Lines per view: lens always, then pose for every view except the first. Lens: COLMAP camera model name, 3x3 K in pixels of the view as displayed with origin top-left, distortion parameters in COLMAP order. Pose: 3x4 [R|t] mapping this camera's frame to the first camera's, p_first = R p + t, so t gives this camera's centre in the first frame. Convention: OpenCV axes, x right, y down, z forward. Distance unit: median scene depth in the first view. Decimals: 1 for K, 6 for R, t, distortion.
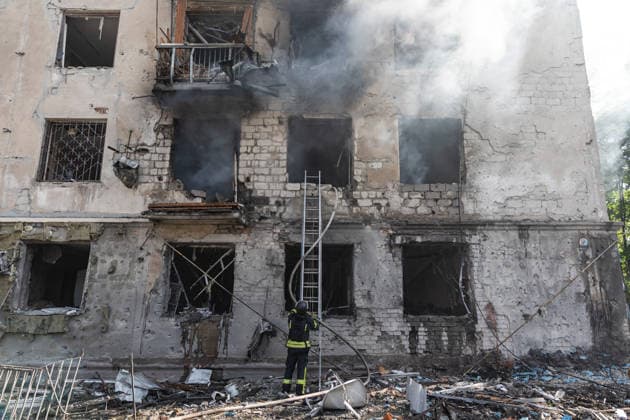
lens RADIAL K [[426.6, 0, 316.5], [0, 426.6, 213.2], [0, 0, 1]] dist [0.013326, -0.002952]
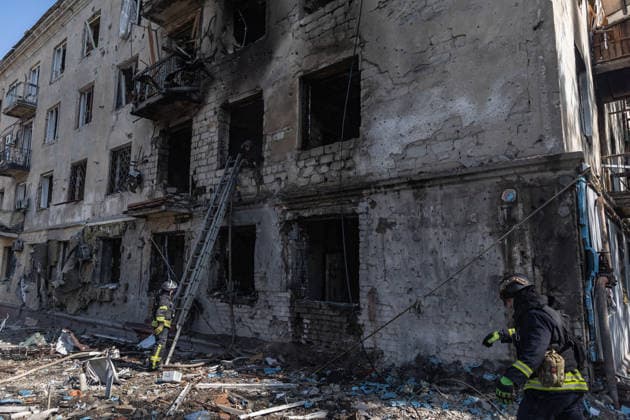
lens RADIAL K [[426.6, 0, 309.0], [0, 426.6, 209.6], [0, 0, 1]] dist [0.013326, -0.002952]
pose [[0.764046, -0.090610, -0.638767, 0.786476], [0.127692, 0.991741, 0.012057, 0.042980], [0.632398, -0.090778, 0.769306, 0.333686]]
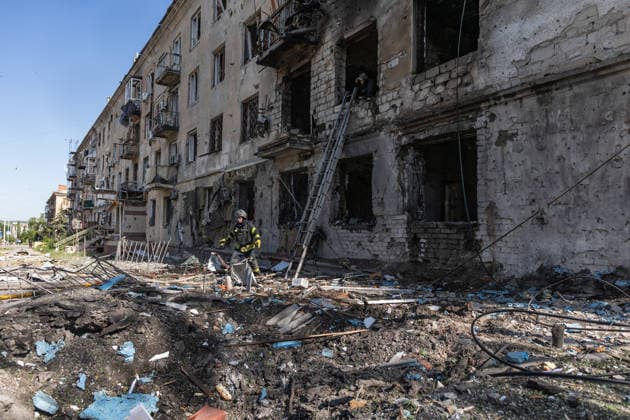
lens RADIAL K [[426.6, 0, 313.0], [0, 426.6, 208.0], [0, 0, 1]] dist [0.013326, -0.002952]
pose [[0.556267, -0.044857, -0.829792, 0.819238], [0.162314, 0.985174, 0.055554, 0.119712], [0.814997, -0.165590, 0.555301, 0.308567]]
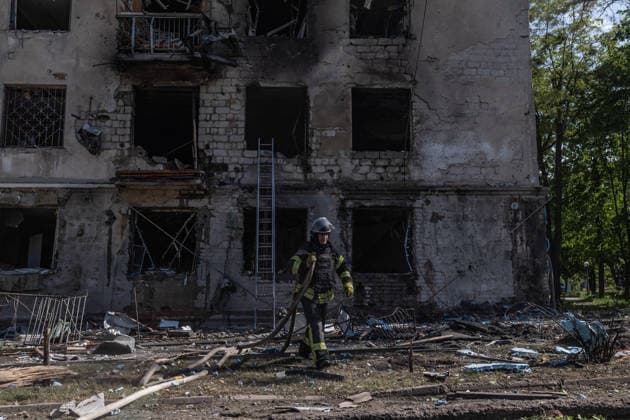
lens RADIAL K [[596.2, 0, 321.8], [0, 596.2, 206.1], [0, 0, 1]] dist [0.001607, 0.000000]
pose [[0.998030, -0.000984, 0.062737, 0.028360], [-0.003872, 0.997006, 0.077224, -0.048422], [-0.062625, -0.077315, 0.995038, -0.495579]]
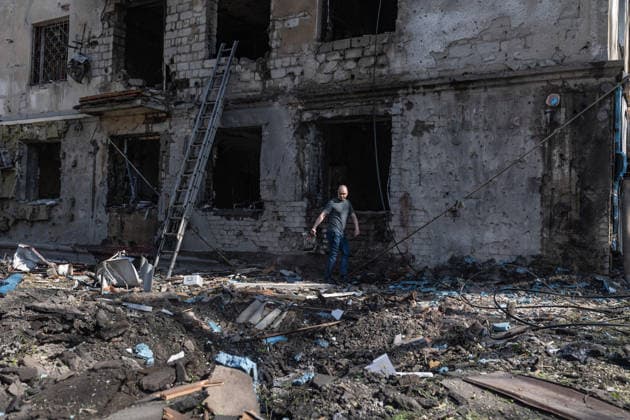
lens RADIAL K [[596.2, 0, 316.8], [0, 596.2, 205.9], [0, 0, 1]] dist [0.001607, 0.000000]
pose [[0.856304, 0.007399, -0.516420, 0.772520], [0.082372, 0.985142, 0.150699, 0.059604], [0.509862, -0.171582, 0.842971, 0.044132]]
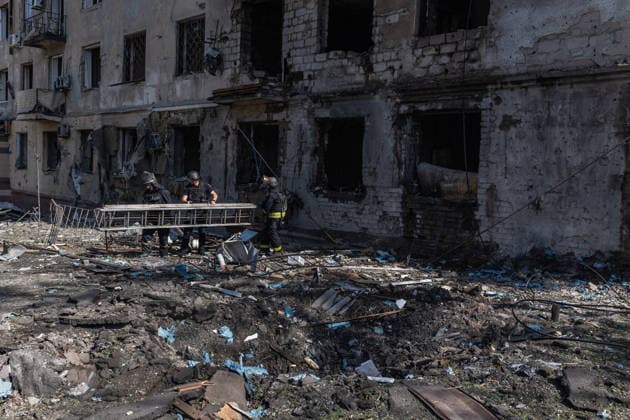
lens RADIAL K [[596.2, 0, 318.6], [0, 596.2, 207.9], [0, 0, 1]] dist [0.001607, 0.000000]
pose [[0.704289, 0.064563, -0.706971, 0.913451], [0.117582, 0.971493, 0.205856, -0.010980], [0.700108, -0.228109, 0.676620, 0.031367]]
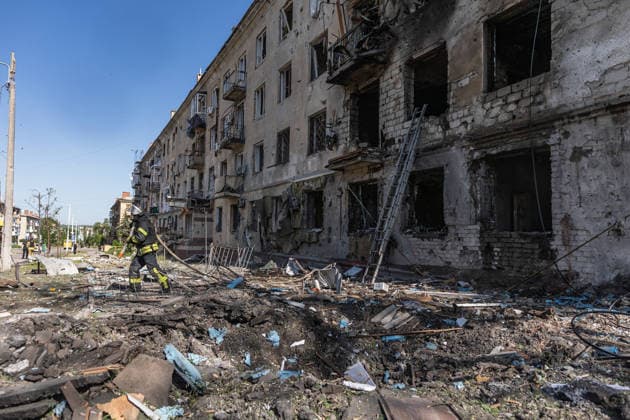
lens RADIAL K [[426.6, 0, 312.1], [0, 426.6, 207.7], [0, 0, 1]] dist [0.013326, -0.002952]
pose [[0.461638, -0.056203, -0.885286, 0.861342], [0.171428, 0.984830, 0.026870, 0.088252], [0.870346, -0.164167, 0.464270, 0.200503]]
